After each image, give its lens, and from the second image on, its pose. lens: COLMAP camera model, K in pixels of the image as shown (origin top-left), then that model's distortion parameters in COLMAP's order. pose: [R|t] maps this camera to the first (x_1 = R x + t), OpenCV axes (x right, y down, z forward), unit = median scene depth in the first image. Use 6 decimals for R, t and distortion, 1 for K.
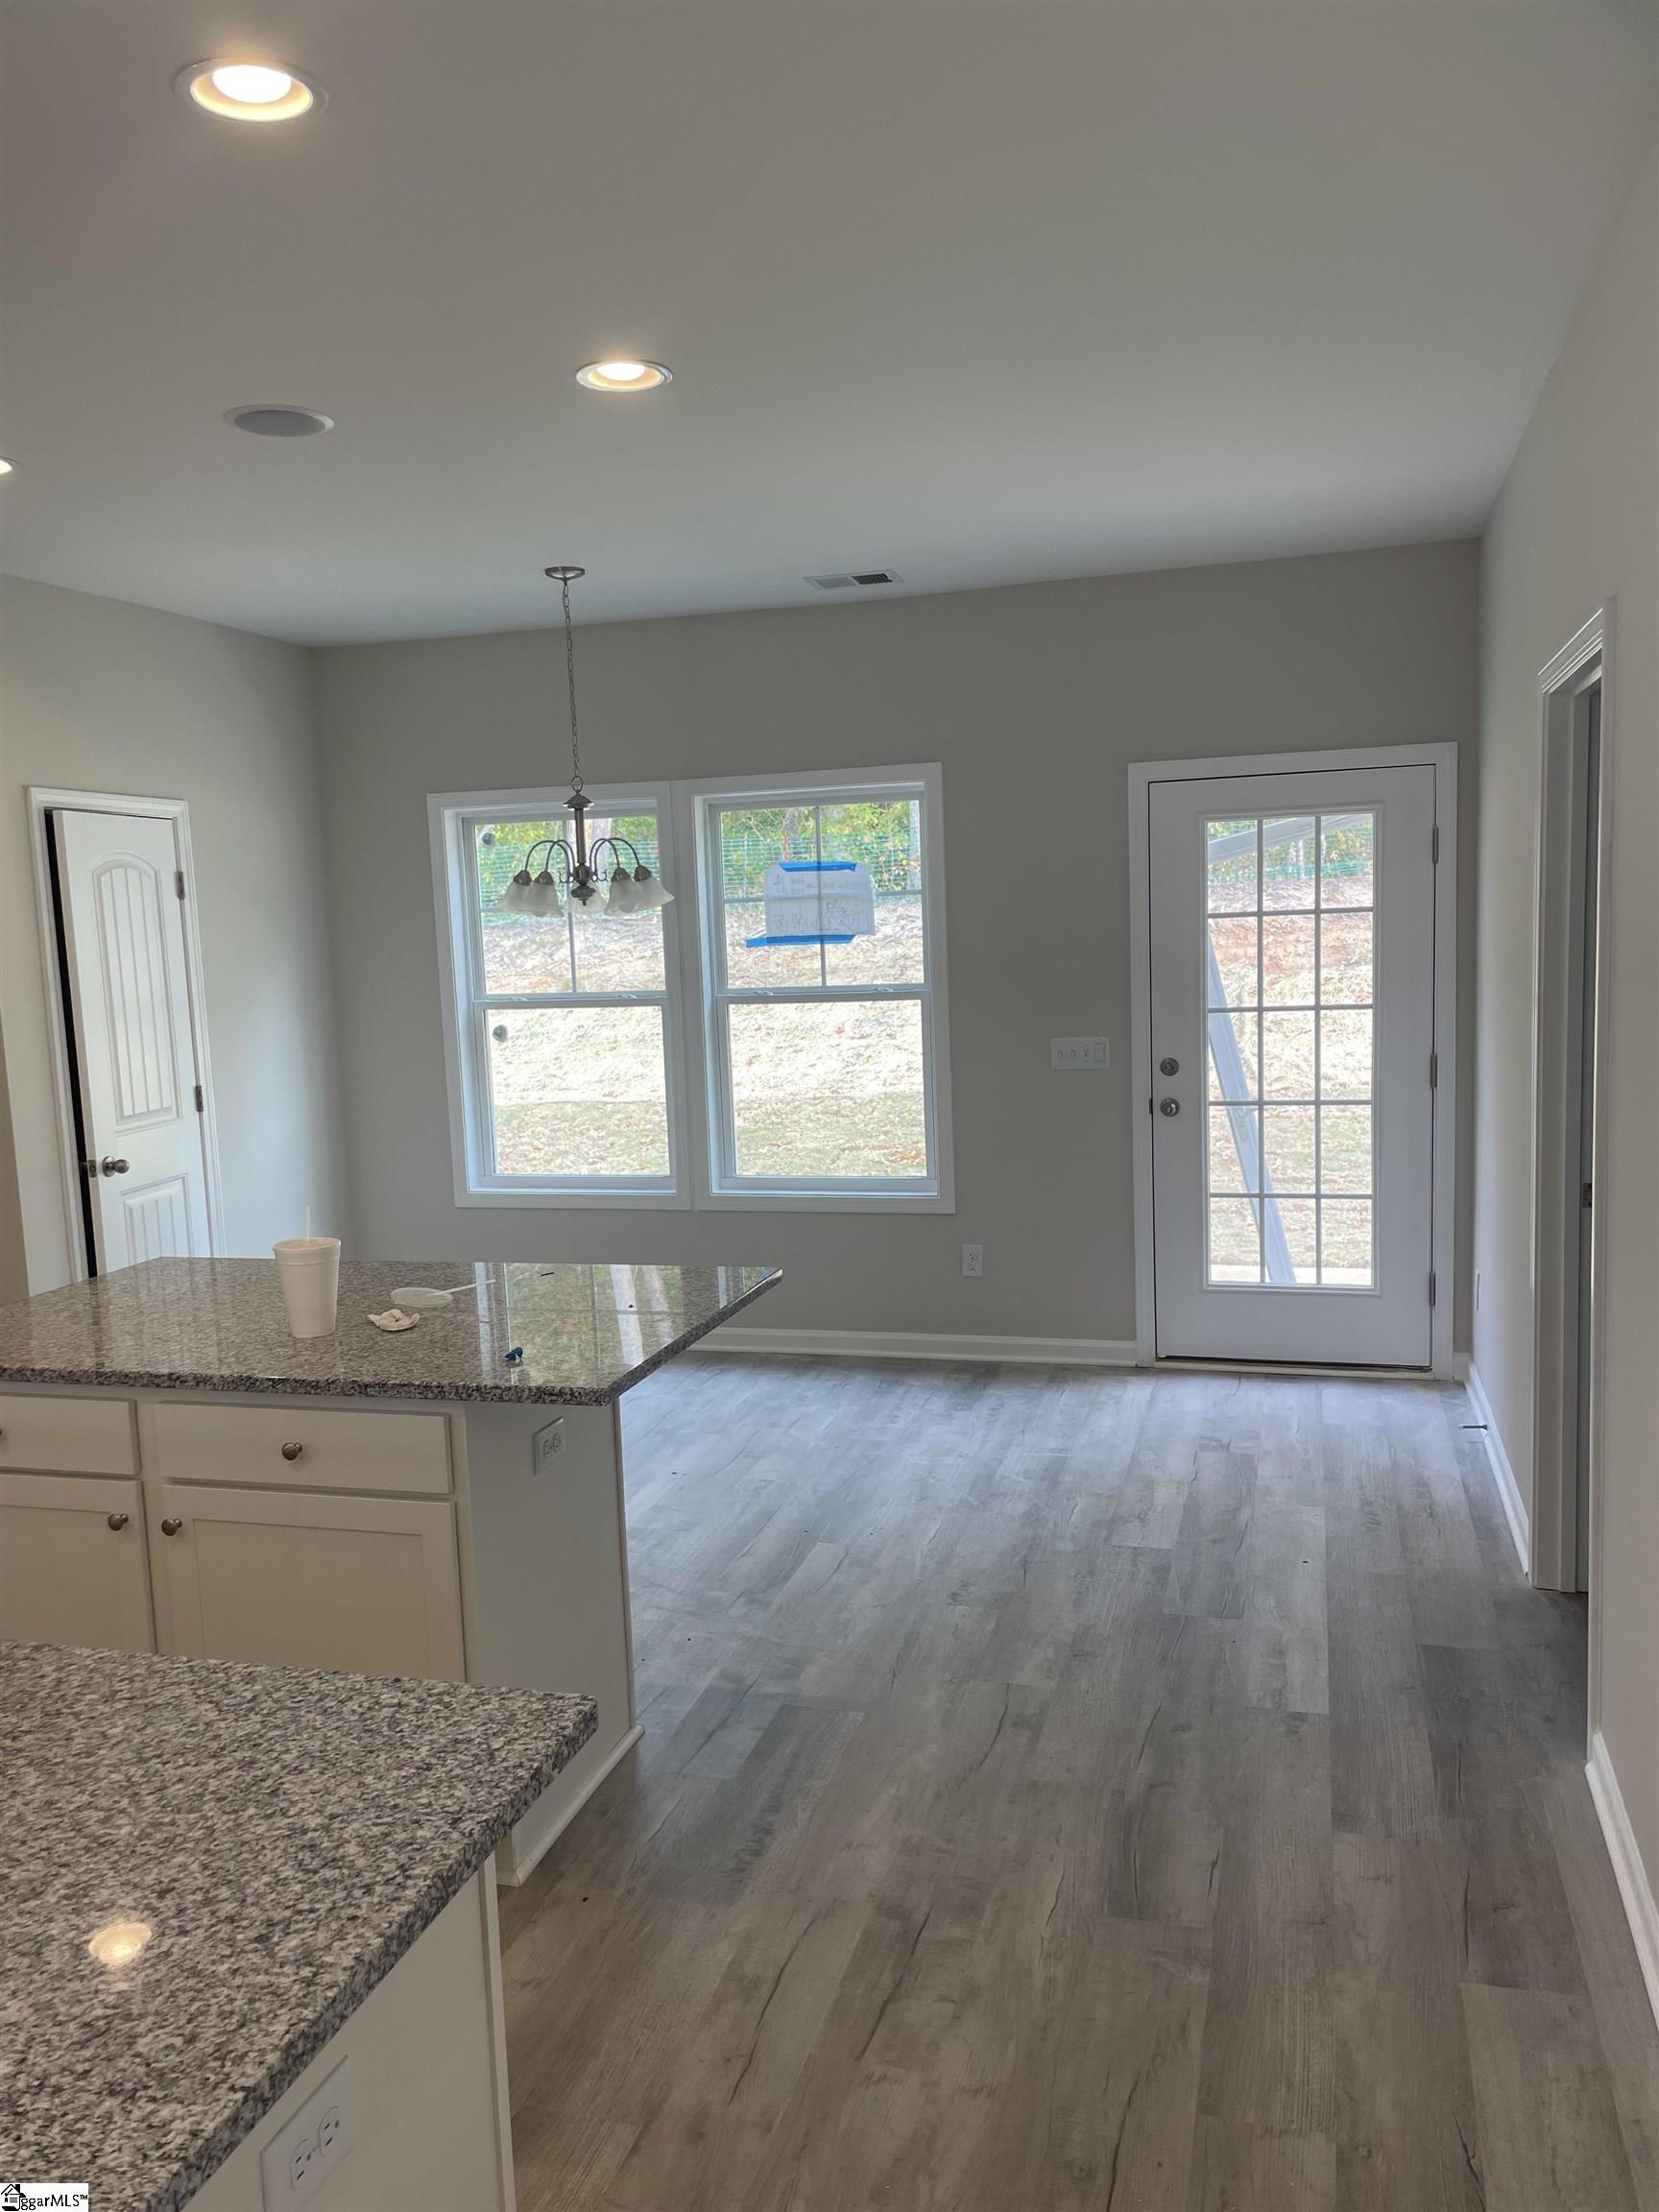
lens RADIAL K [[1682.5, 0, 825.7], [0, 1682.5, 1117.4], [0, 0, 1]] dist [0.080745, -0.106489]
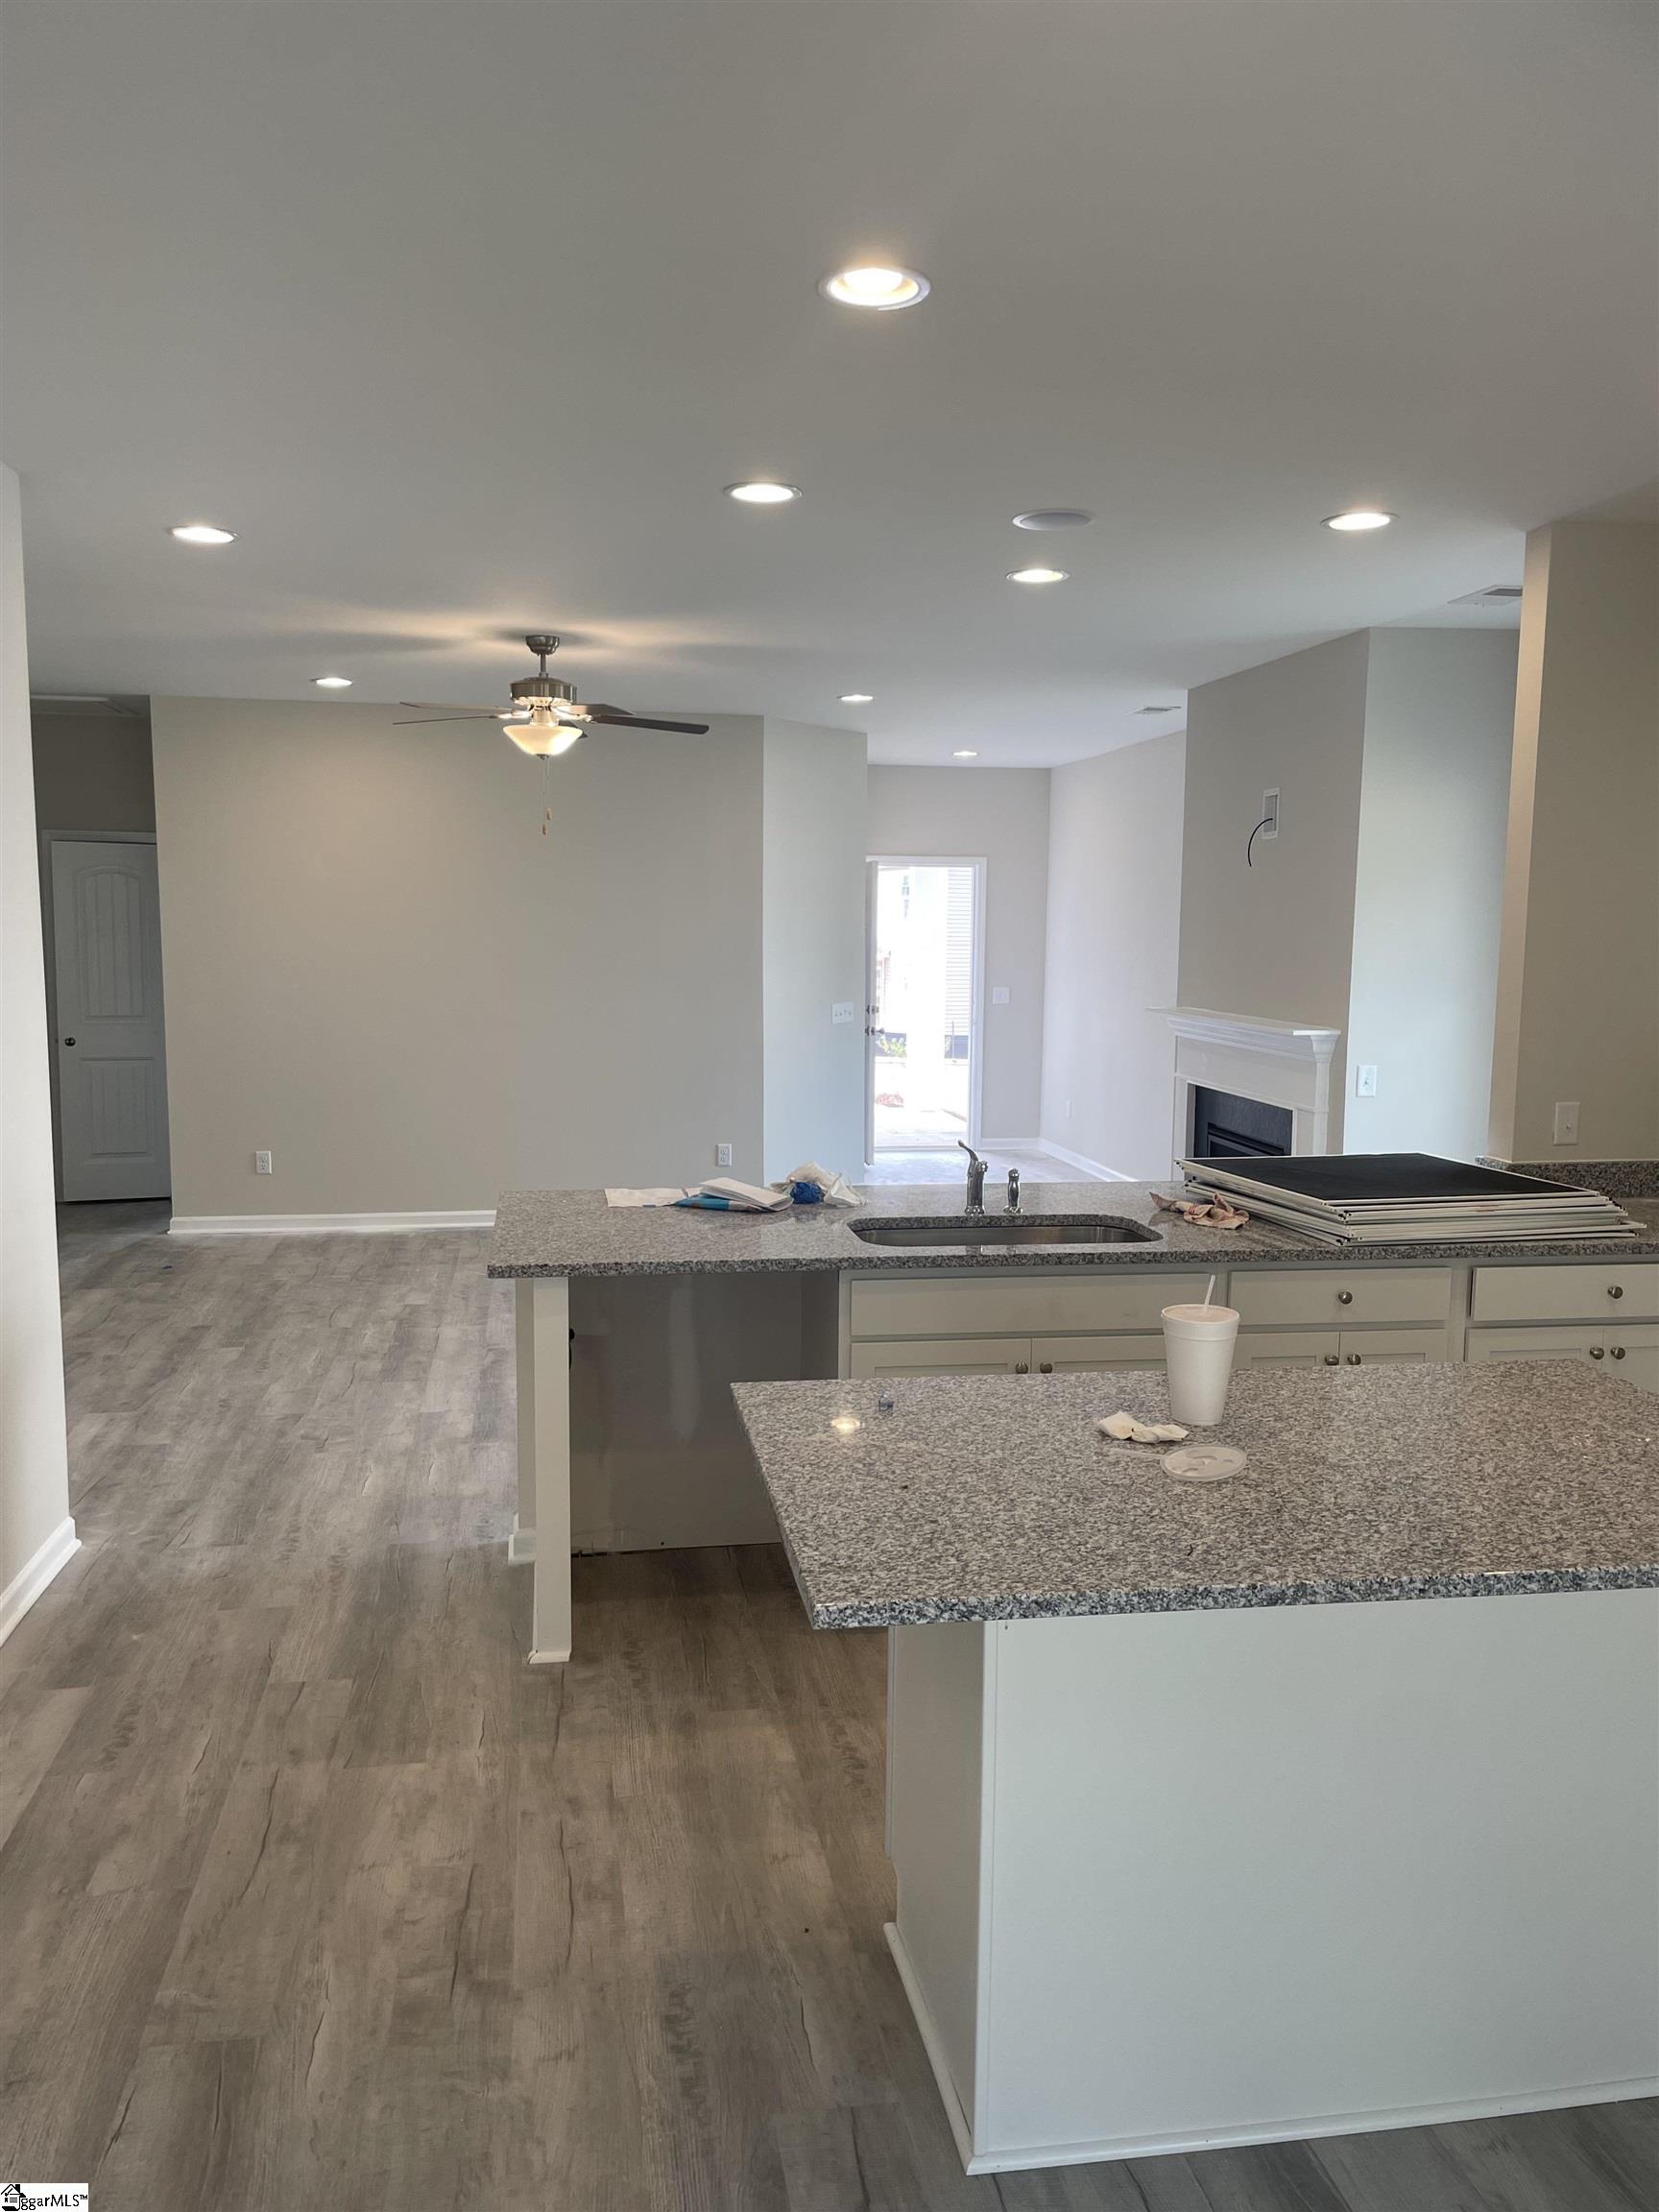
lens RADIAL K [[1682.5, 0, 825.7], [0, 1682.5, 1117.4], [0, 0, 1]] dist [0.080745, -0.106489]
pose [[-0.901025, 0.081926, -0.425961, 0.116243], [-0.025275, 0.970418, 0.240106, -0.118973], [0.433030, 0.227107, -0.872300, 0.883025]]
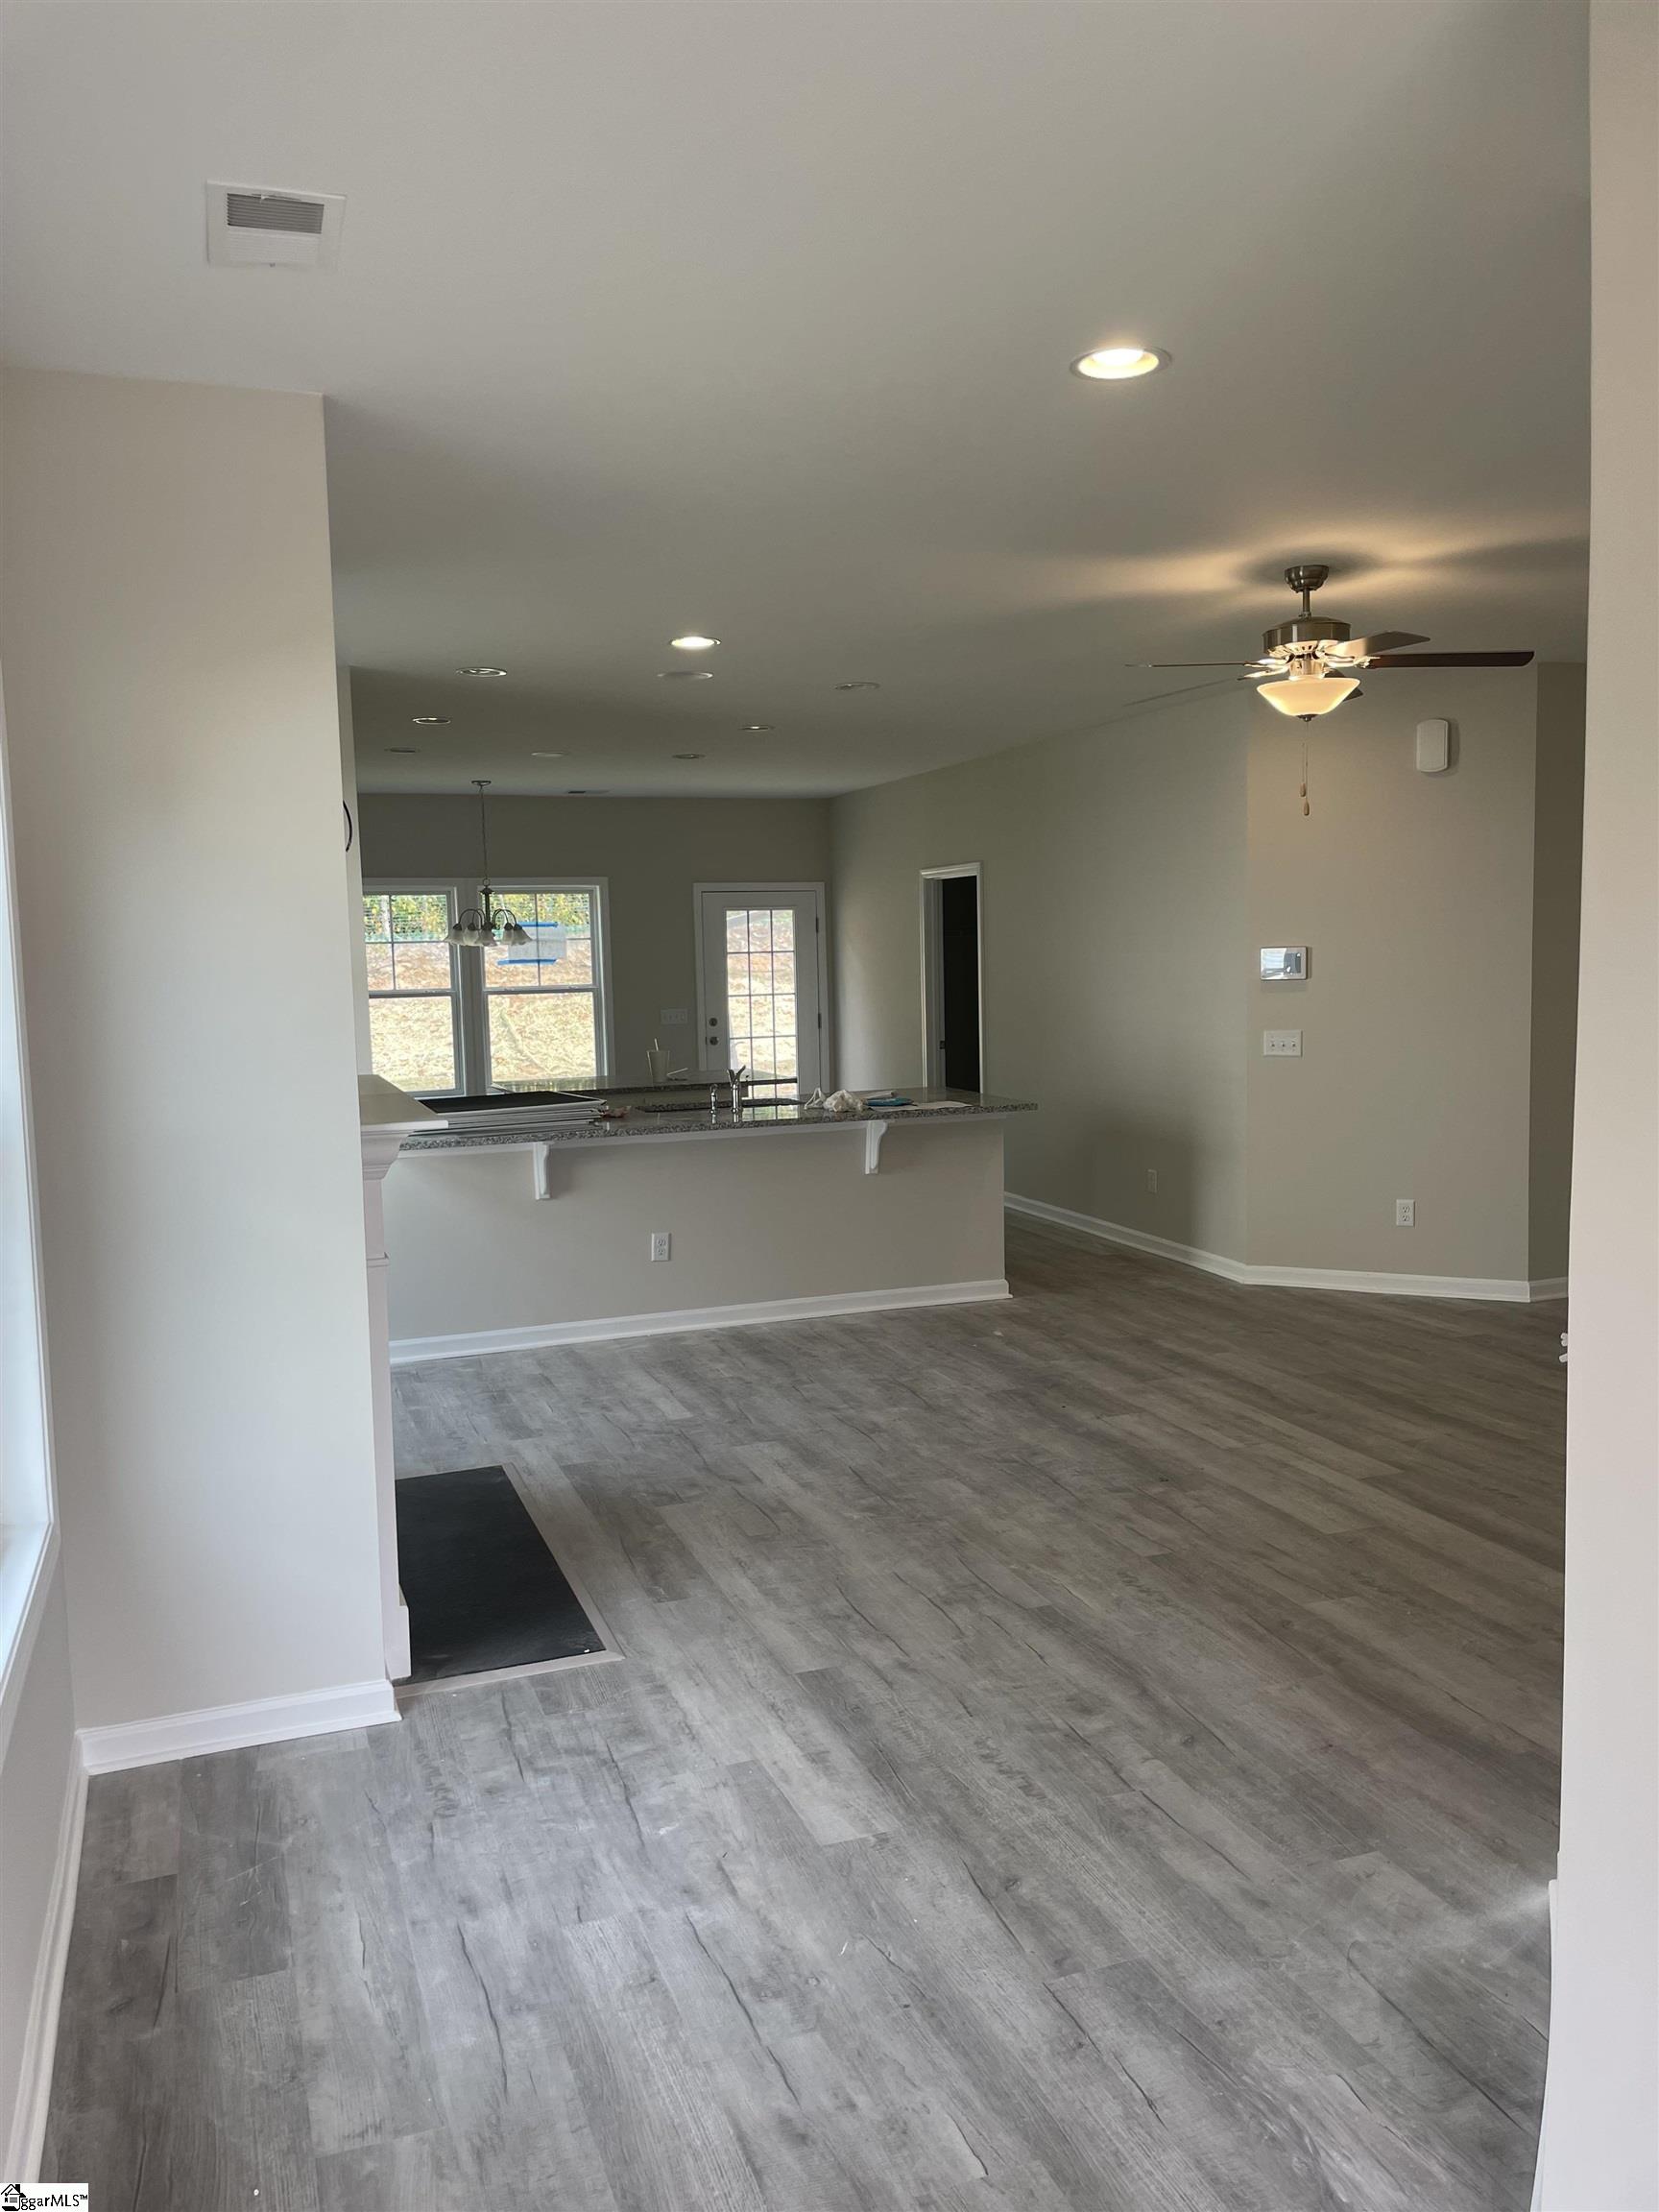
lens RADIAL K [[1682.5, 0, 825.7], [0, 1682.5, 1117.4], [0, 0, 1]] dist [0.080745, -0.106489]
pose [[0.802096, -0.040153, 0.595844, -0.980011], [0.062913, 0.997867, -0.017445, 0.140069], [-0.593872, 0.051479, 0.802911, -0.824989]]
